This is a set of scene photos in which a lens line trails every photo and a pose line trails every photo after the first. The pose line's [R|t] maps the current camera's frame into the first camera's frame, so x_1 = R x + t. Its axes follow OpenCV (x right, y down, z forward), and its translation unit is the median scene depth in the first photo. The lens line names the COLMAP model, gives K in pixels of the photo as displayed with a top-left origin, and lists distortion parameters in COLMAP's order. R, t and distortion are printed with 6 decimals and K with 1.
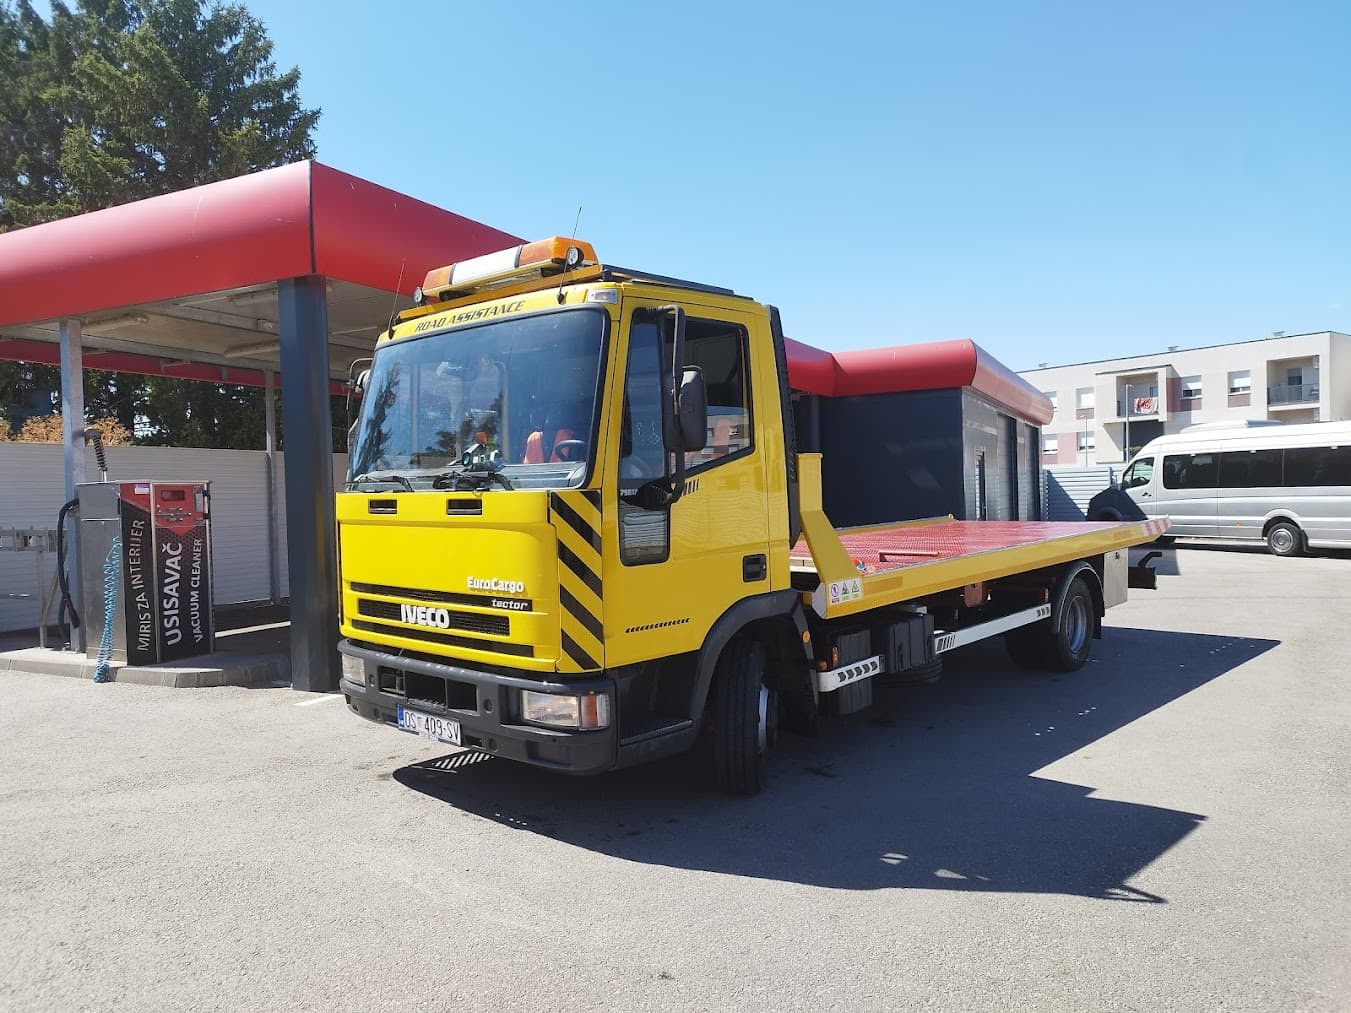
lens RADIAL K [[1016.4, 0, 684.8], [0, 1016.4, 508.8], [0, 0, 1]] dist [-0.000478, -0.014318]
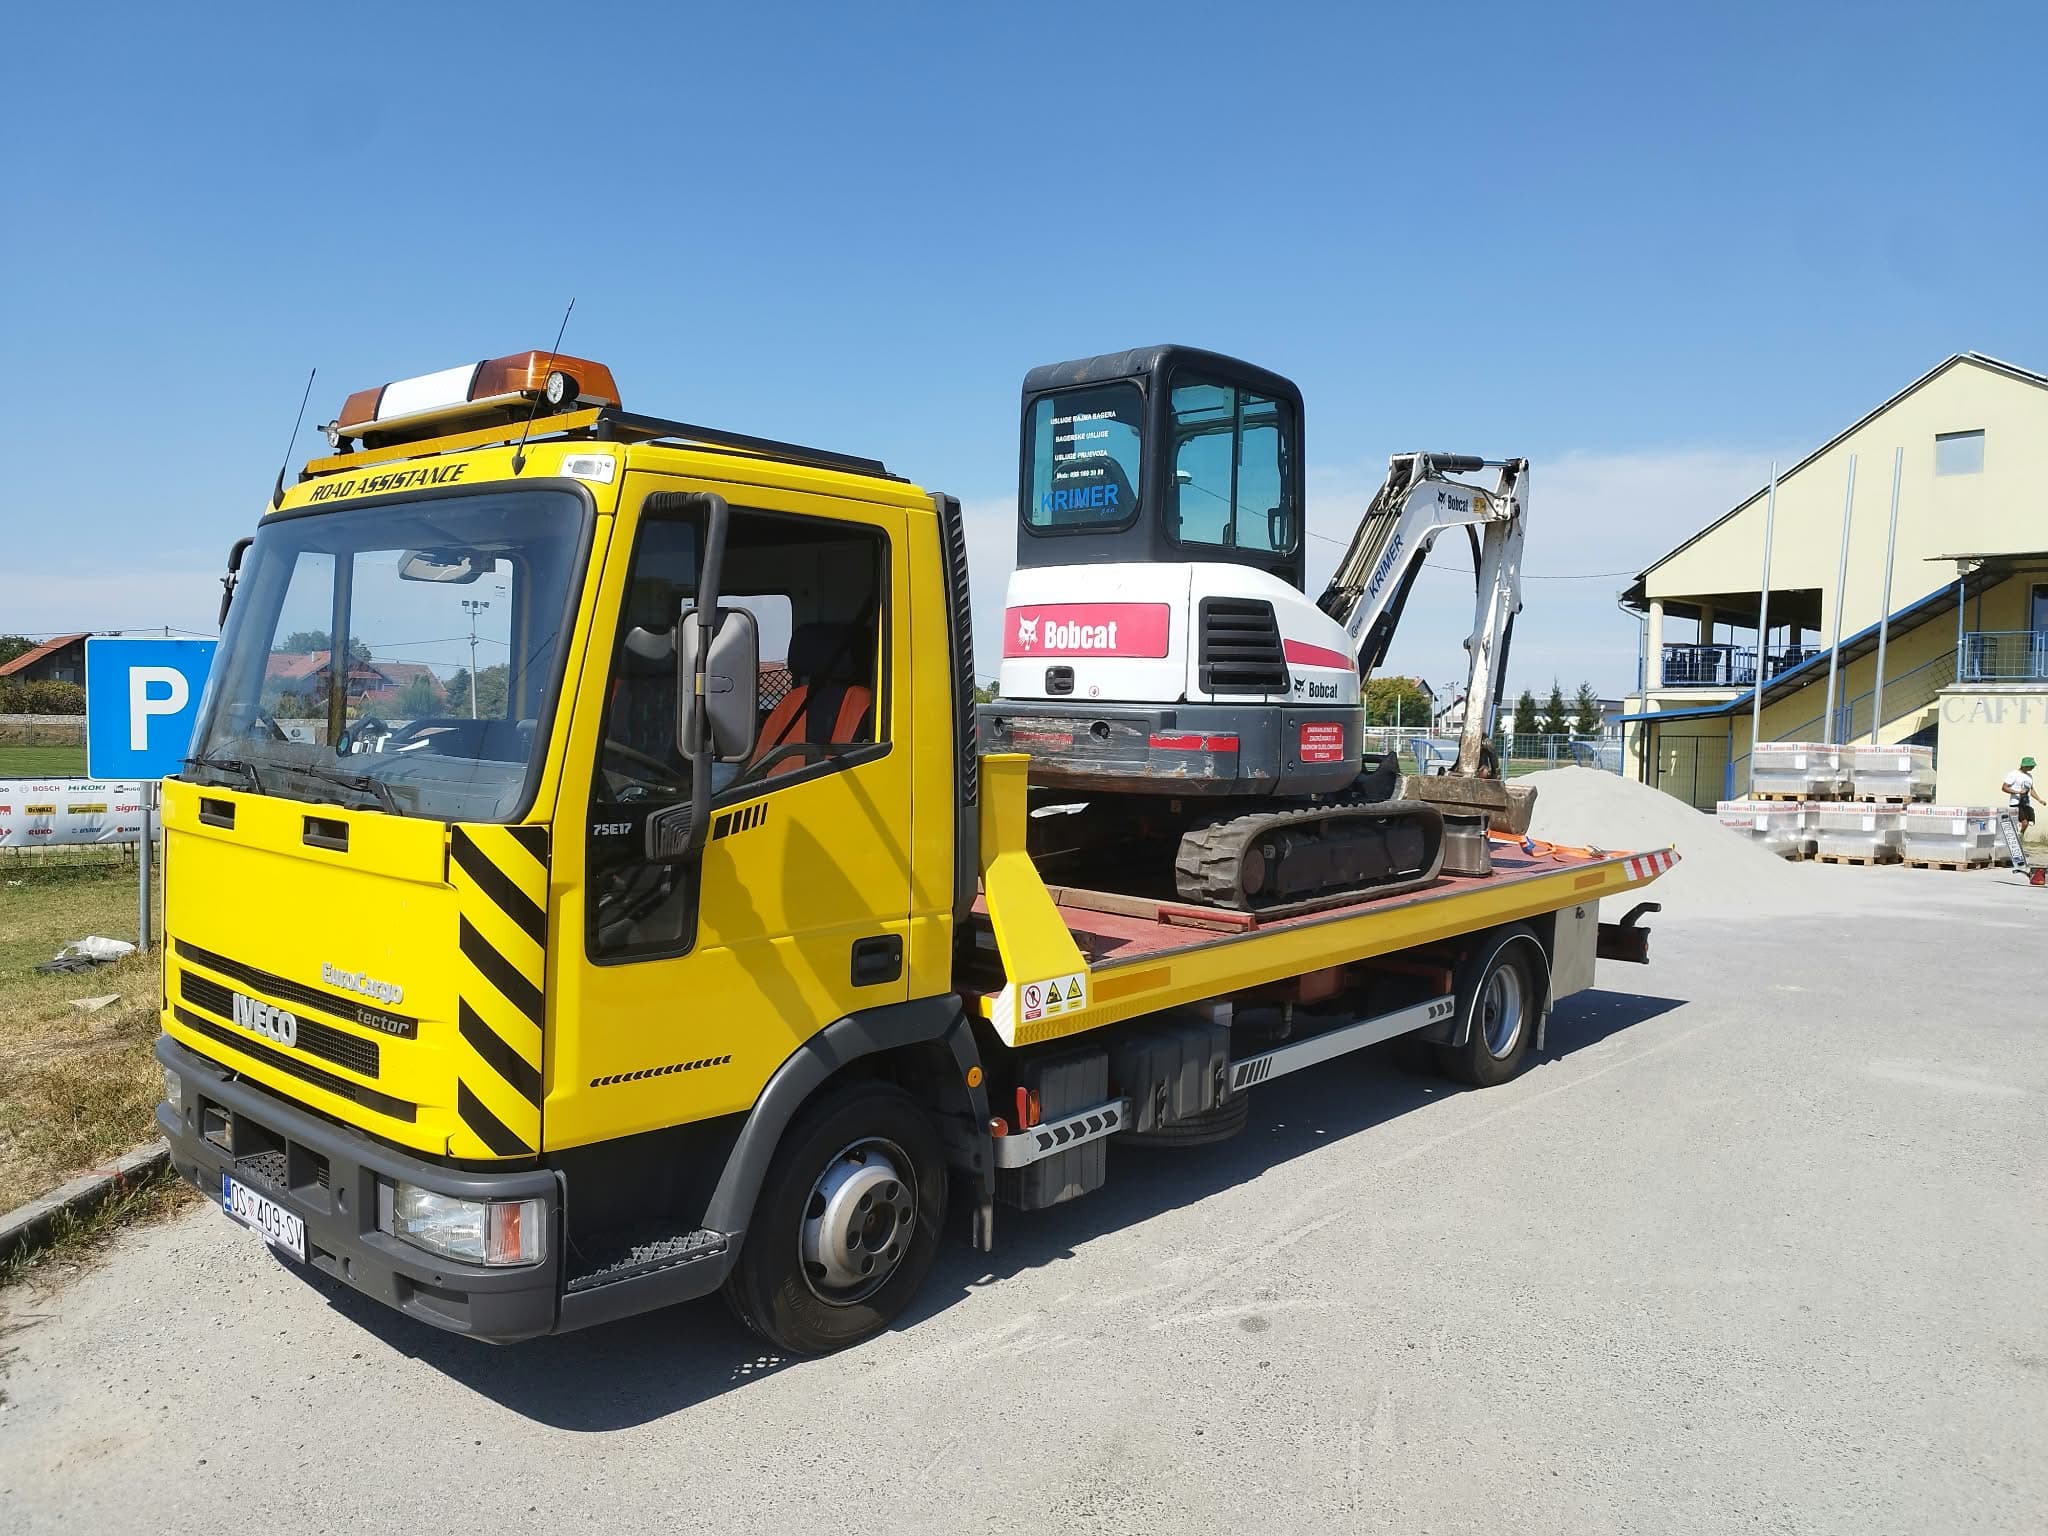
lens RADIAL K [[1540.7, 0, 1026.8], [0, 1540.7, 788.1], [0, 0, 1]] dist [-0.000478, -0.014318]
pose [[0.997876, 0.058683, 0.028263, 0.125908], [-0.059143, 0.998126, 0.015716, -0.057207], [-0.027288, -0.017354, 0.999477, 0.147569]]
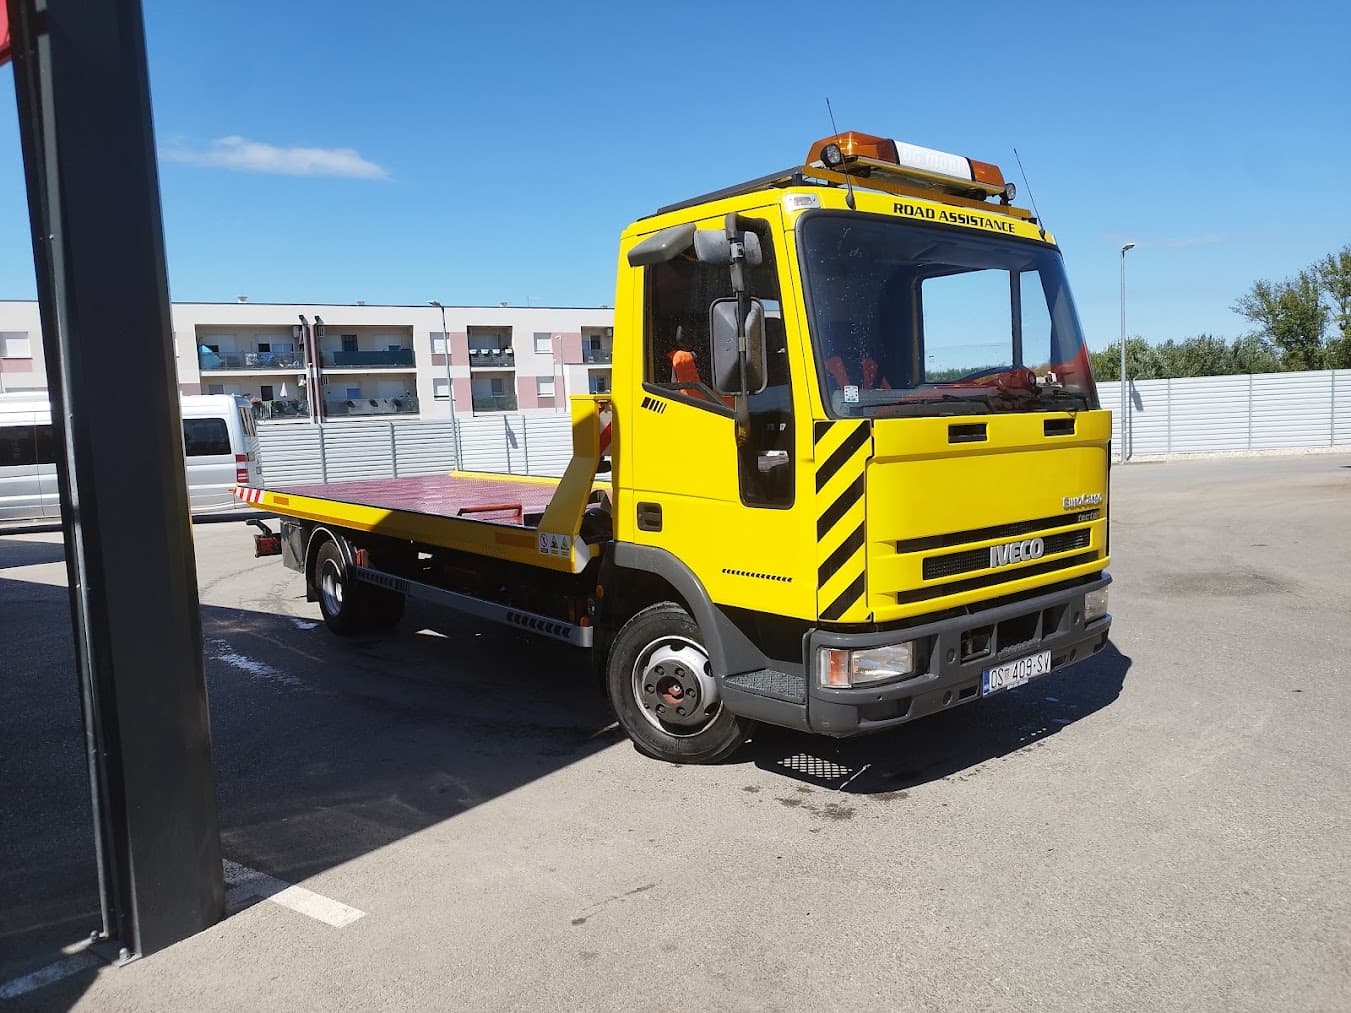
lens RADIAL K [[1016.4, 0, 667.8], [0, 1016.4, 501.3], [0, 0, 1]] dist [-0.000478, -0.014318]
pose [[0.124324, -0.067242, 0.989961, -1.155593], [0.058335, 0.996471, 0.060358, -0.011160], [-0.990525, 0.050245, 0.127808, 1.163685]]
